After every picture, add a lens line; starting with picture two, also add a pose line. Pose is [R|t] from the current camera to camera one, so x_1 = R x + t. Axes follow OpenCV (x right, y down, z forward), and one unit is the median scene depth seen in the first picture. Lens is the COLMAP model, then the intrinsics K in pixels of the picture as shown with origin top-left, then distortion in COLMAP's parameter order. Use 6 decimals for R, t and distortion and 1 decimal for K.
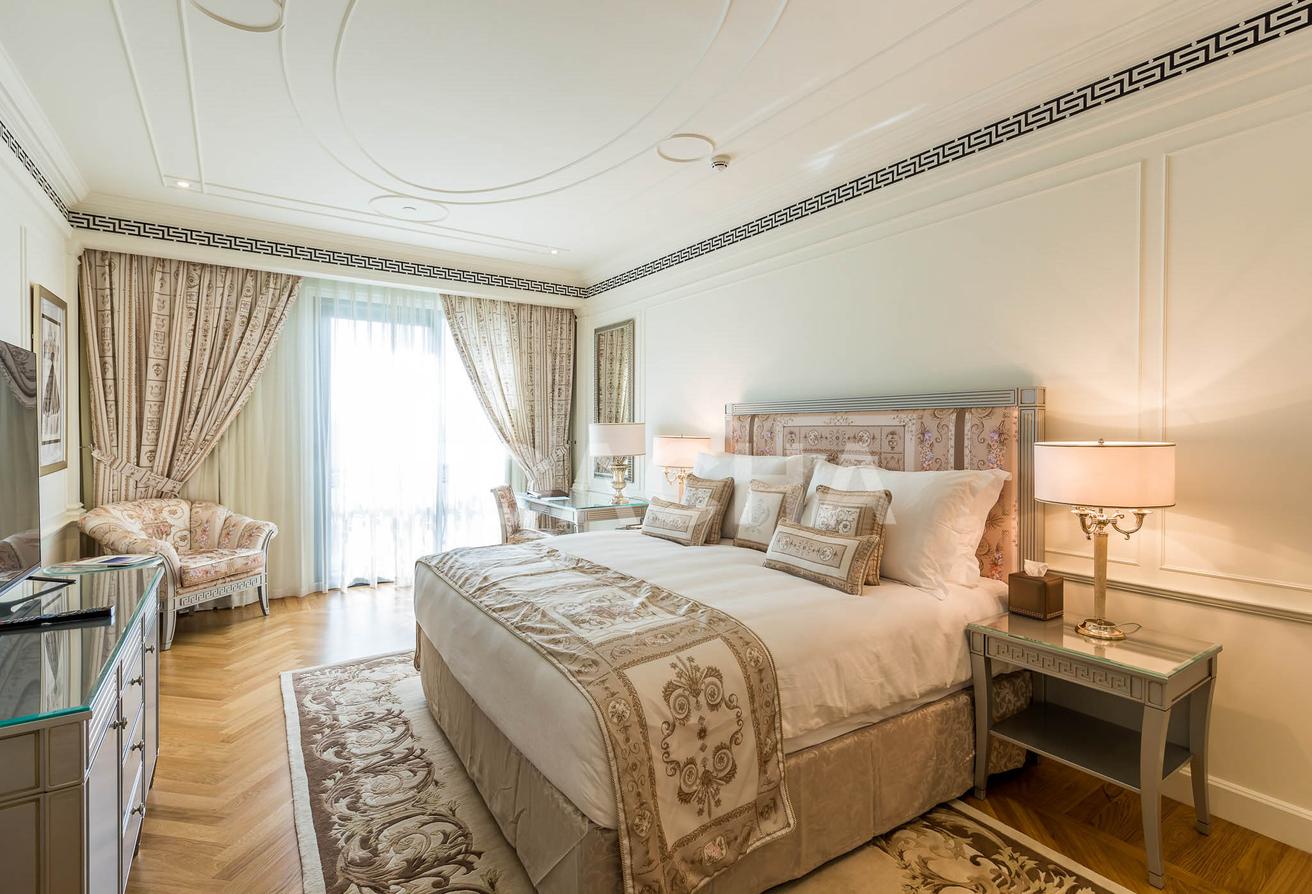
lens RADIAL K [[625.8, 0, 650.2], [0, 625.8, 440.4], [0, 0, 1]] dist [0.005444, -0.000208]
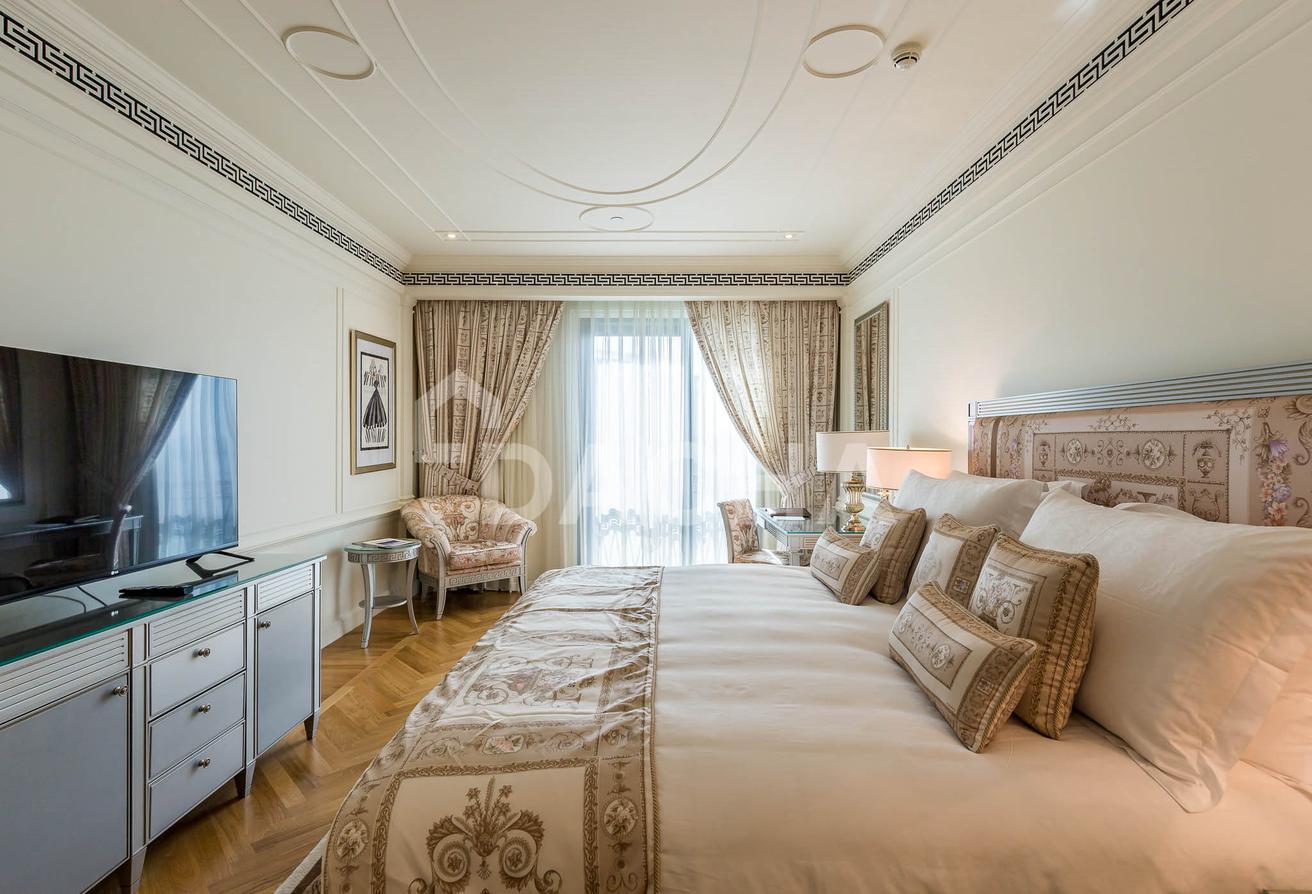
lens RADIAL K [[613.9, 0, 657.6], [0, 613.9, 445.3], [0, 0, 1]] dist [0.003474, 0.000346]
pose [[0.819400, 0.005637, -0.573194, 0.251061], [-0.010578, 0.999930, -0.005288, -0.003104], [0.573125, 0.010397, 0.819402, 0.254687]]
